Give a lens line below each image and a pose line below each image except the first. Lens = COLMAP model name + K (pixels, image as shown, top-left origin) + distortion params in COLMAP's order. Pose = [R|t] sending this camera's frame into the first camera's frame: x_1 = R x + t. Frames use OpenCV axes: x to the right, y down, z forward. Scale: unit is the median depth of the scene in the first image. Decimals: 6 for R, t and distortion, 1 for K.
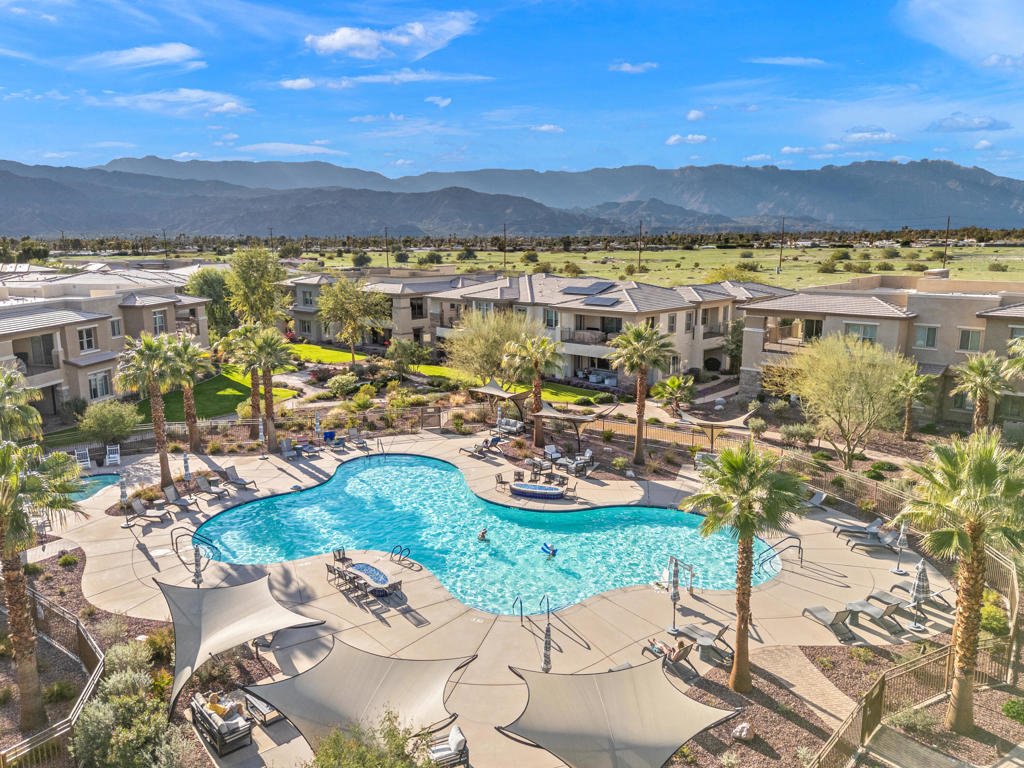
lens RADIAL K [[761.7, 0, 508.3], [0, 761.7, 382.4], [0, 0, 1]] dist [0.089149, -0.085324]
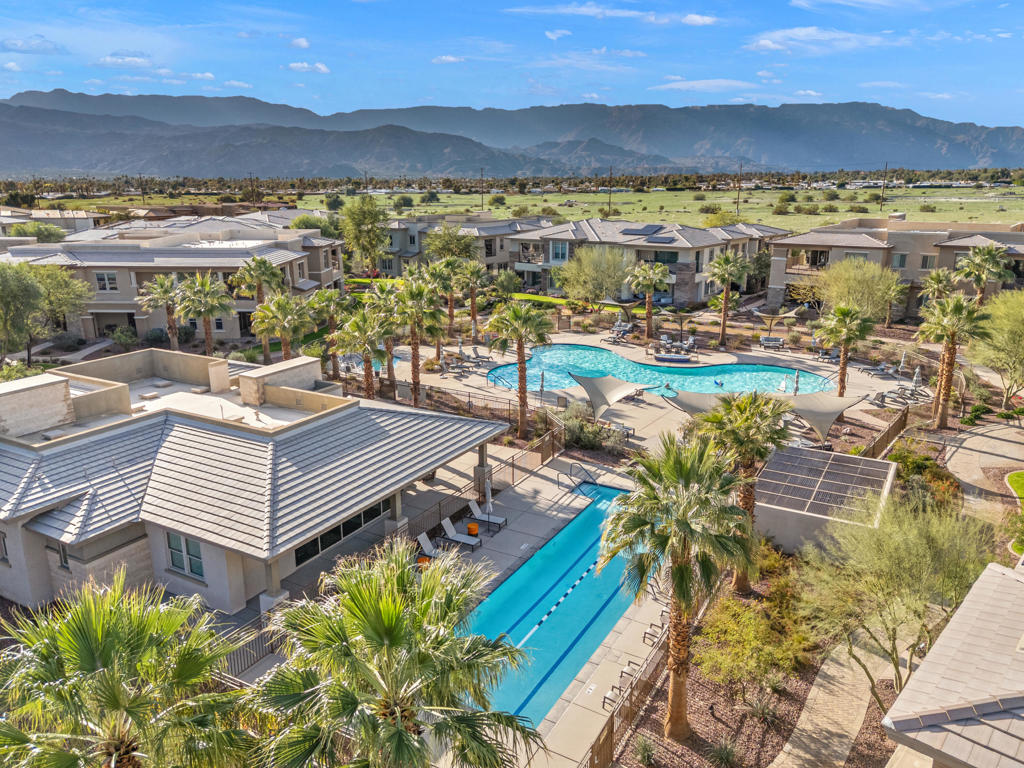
lens RADIAL K [[761.7, 0, 508.3], [0, 761.7, 382.4], [0, 0, 1]] dist [0.089149, -0.085324]
pose [[0.996904, -0.021361, 0.075675, -0.227816], [0.015779, 0.997162, 0.073613, 0.036746], [-0.077033, -0.072191, 0.994412, -0.306280]]
